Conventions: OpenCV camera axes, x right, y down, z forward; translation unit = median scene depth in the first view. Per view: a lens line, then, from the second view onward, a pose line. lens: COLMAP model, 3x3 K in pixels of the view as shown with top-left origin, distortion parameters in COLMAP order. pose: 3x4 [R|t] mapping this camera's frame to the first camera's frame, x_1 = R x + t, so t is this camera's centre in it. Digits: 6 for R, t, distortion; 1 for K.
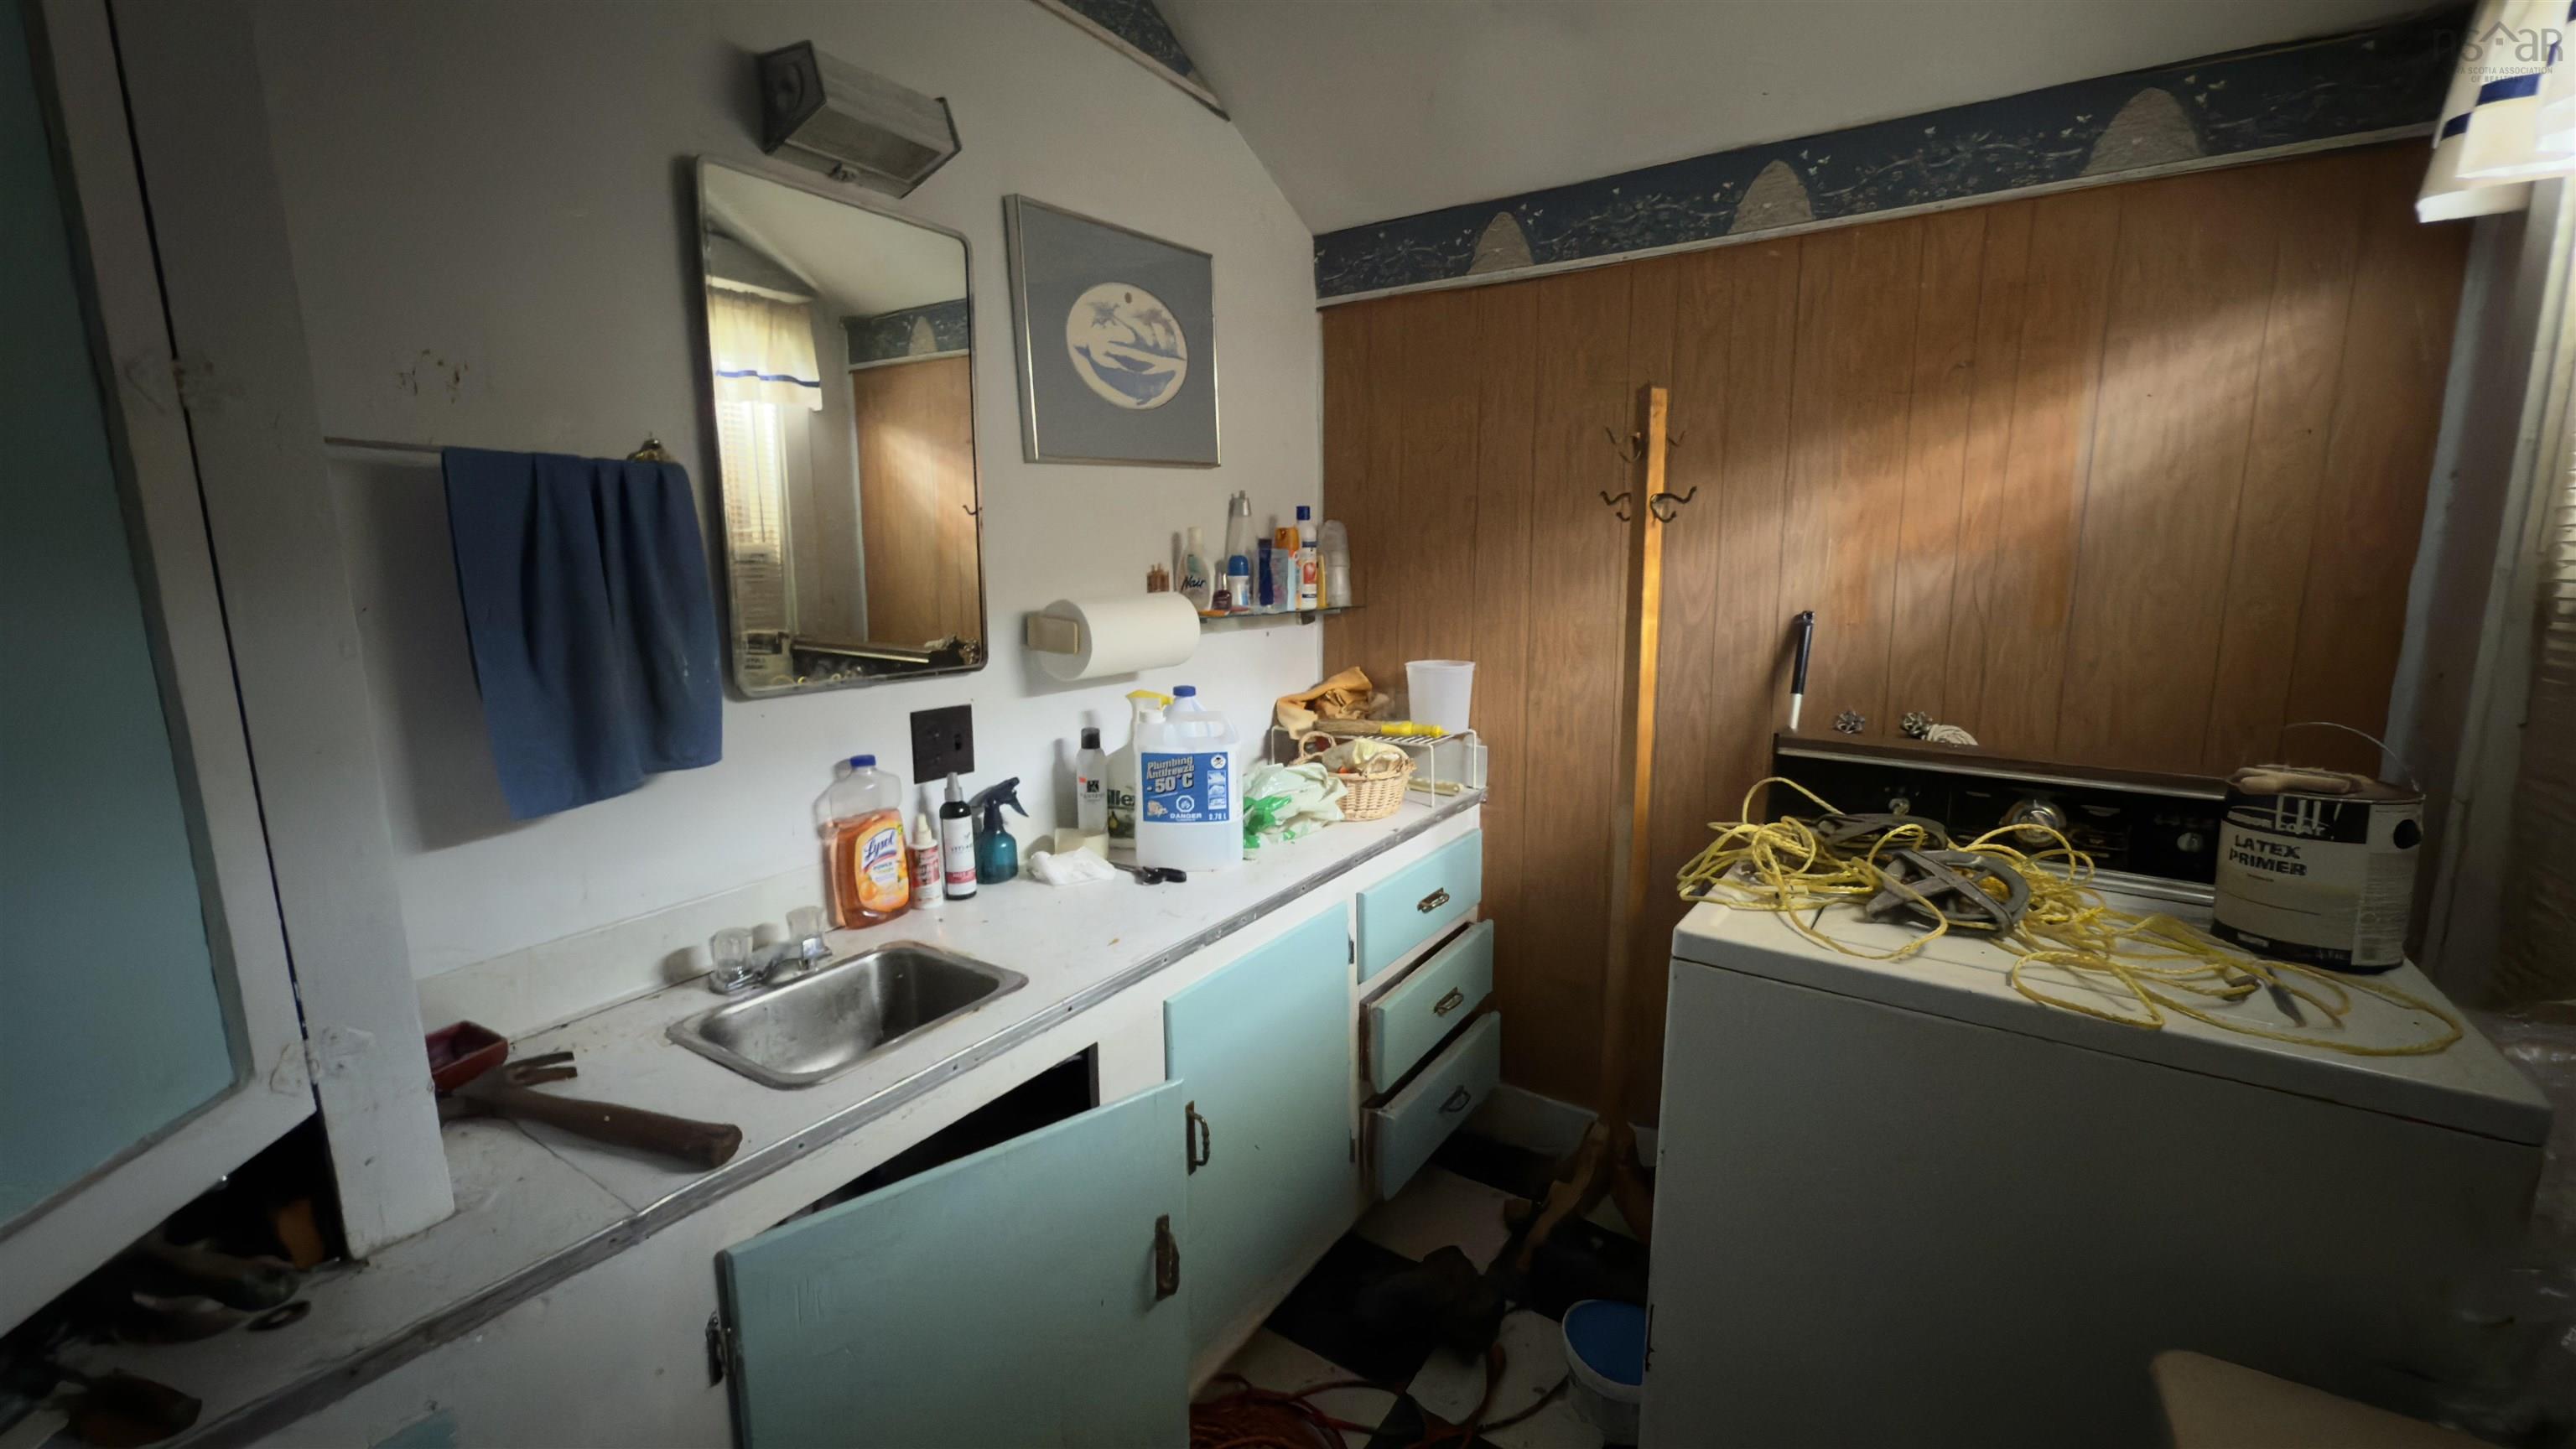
lens RADIAL K [[1024.4, 0, 1289.3], [0, 1024.4, 721.5], [0, 0, 1]] dist [-0.001405, 0.001213]
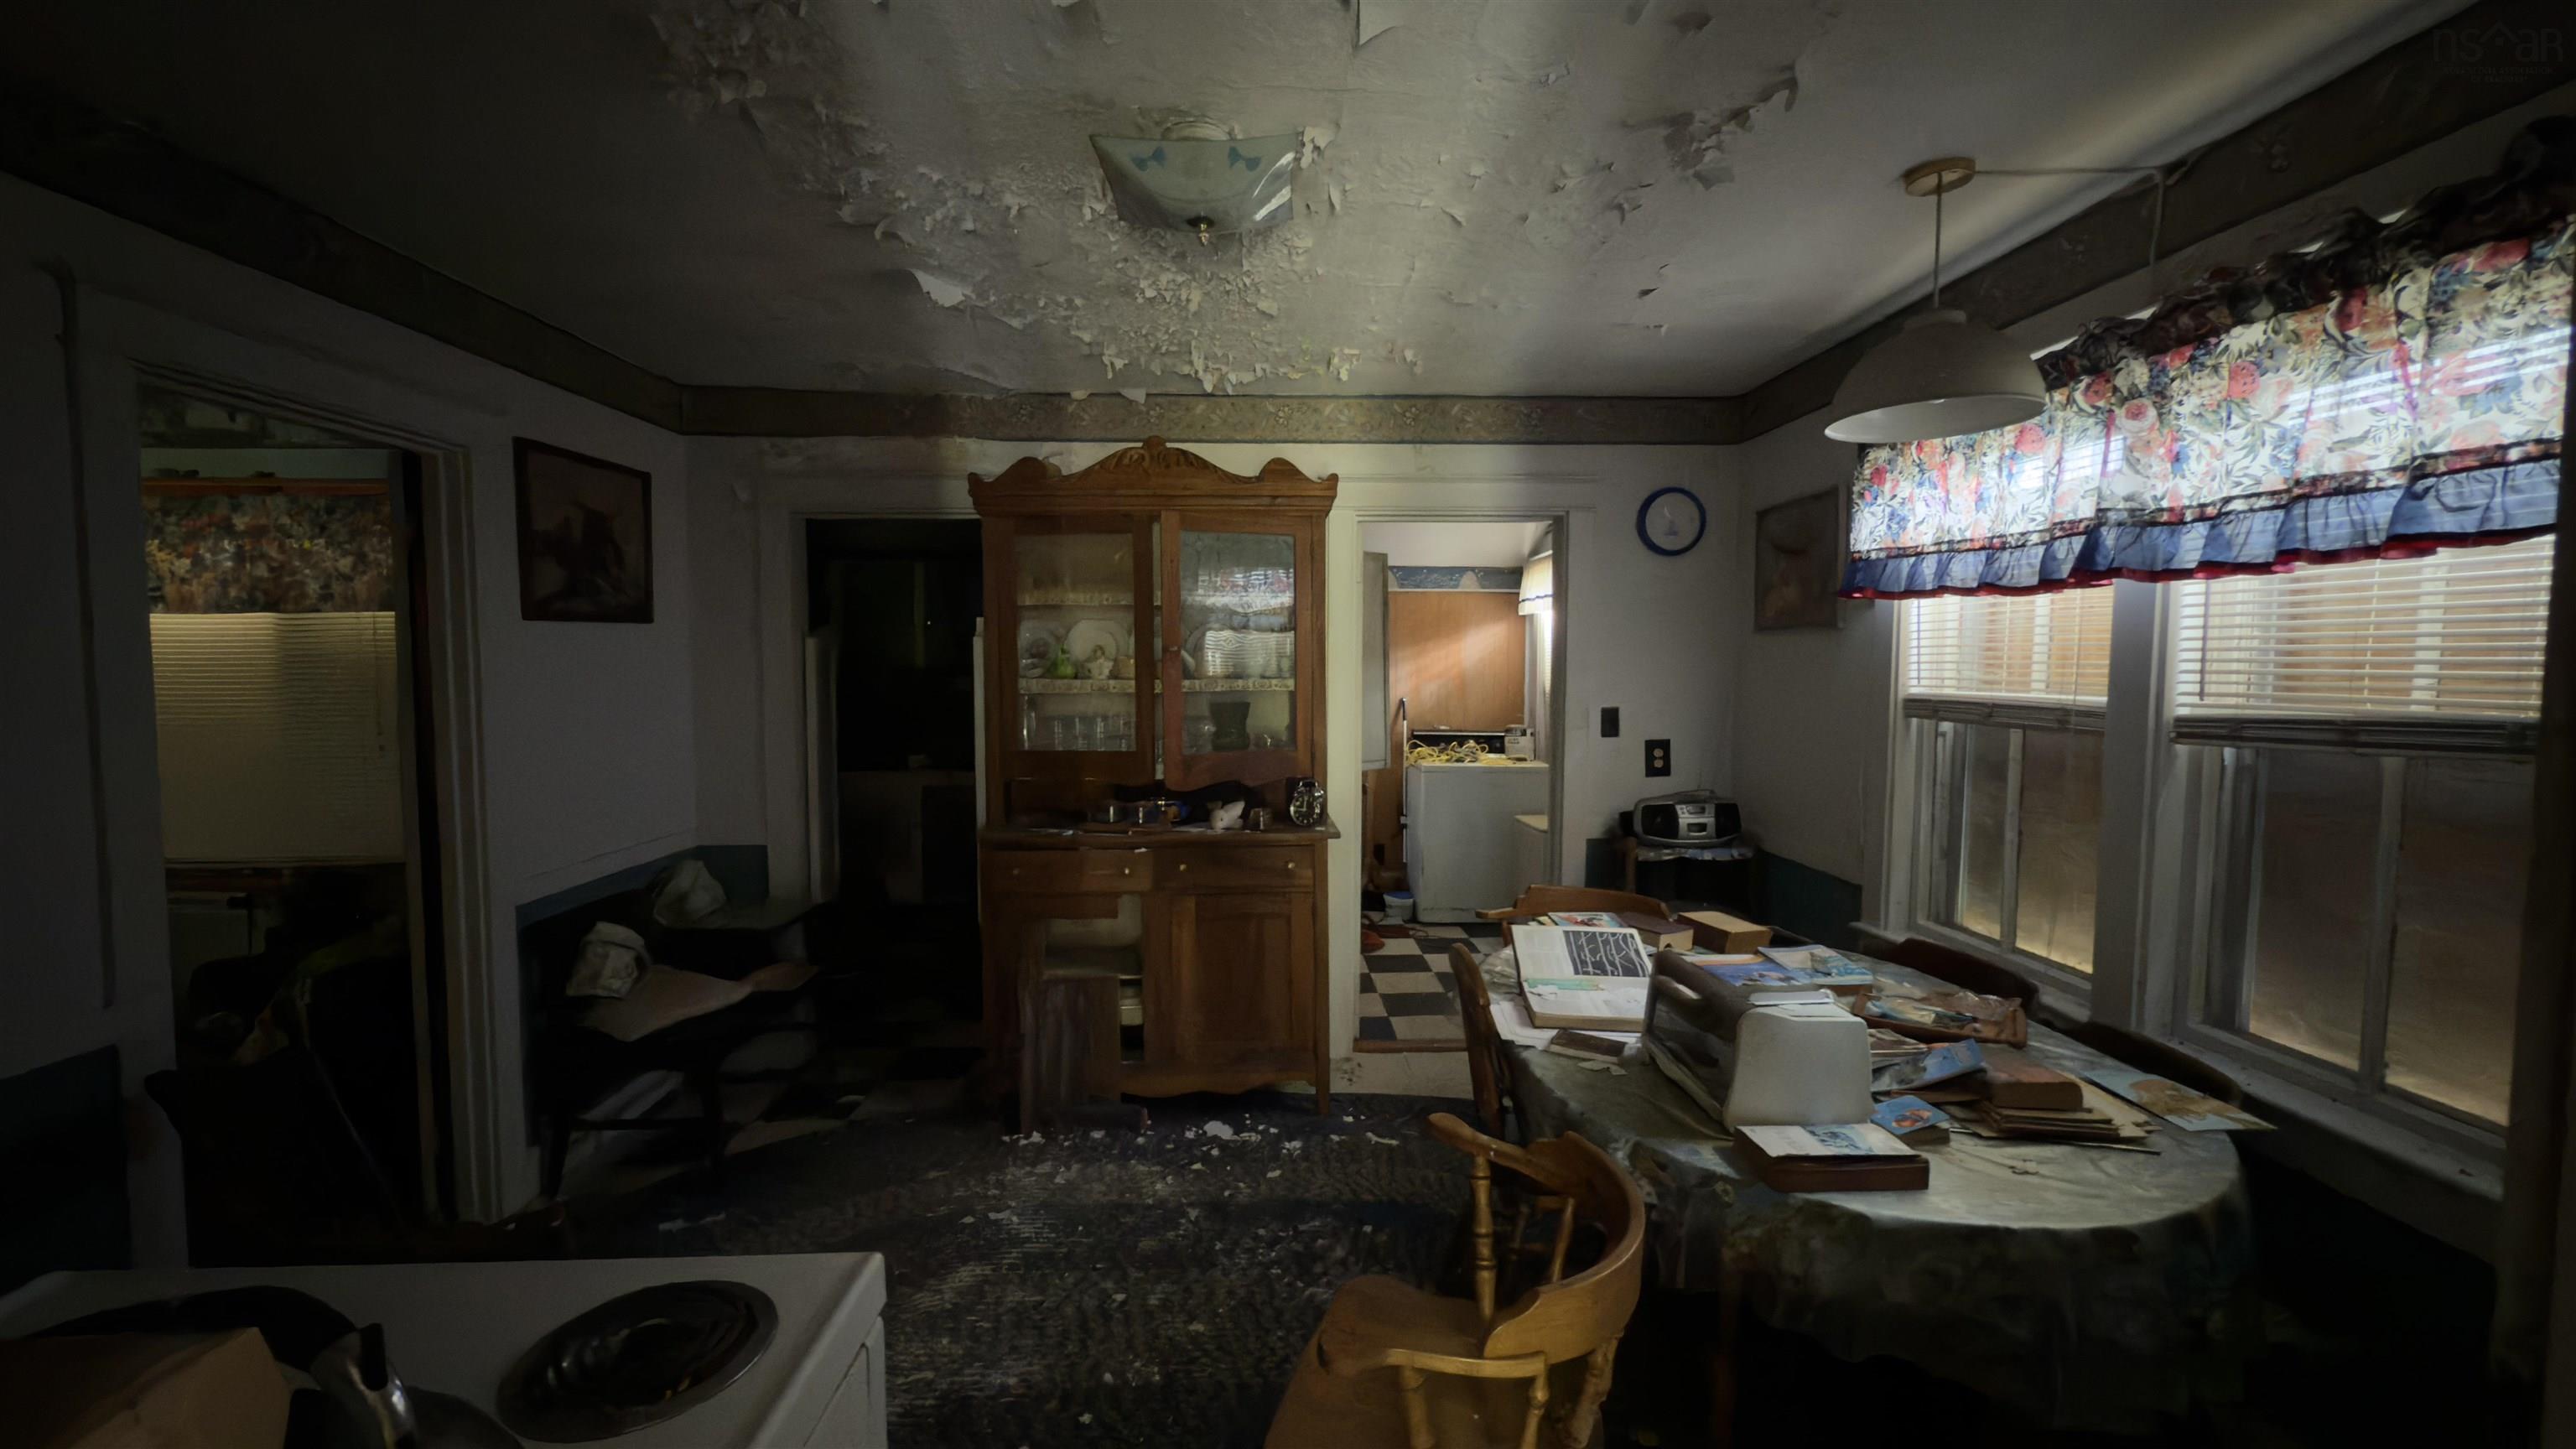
lens RADIAL K [[1024.4, 0, 1282.6], [0, 1024.4, 729.3], [0, 0, 1]] dist [-0.001405, 0.001213]
pose [[0.816773, -0.026524, 0.576349, -1.999075], [0.088217, 0.992938, -0.079321, 0.259206], [-0.570175, 0.115631, 0.813345, -1.710687]]
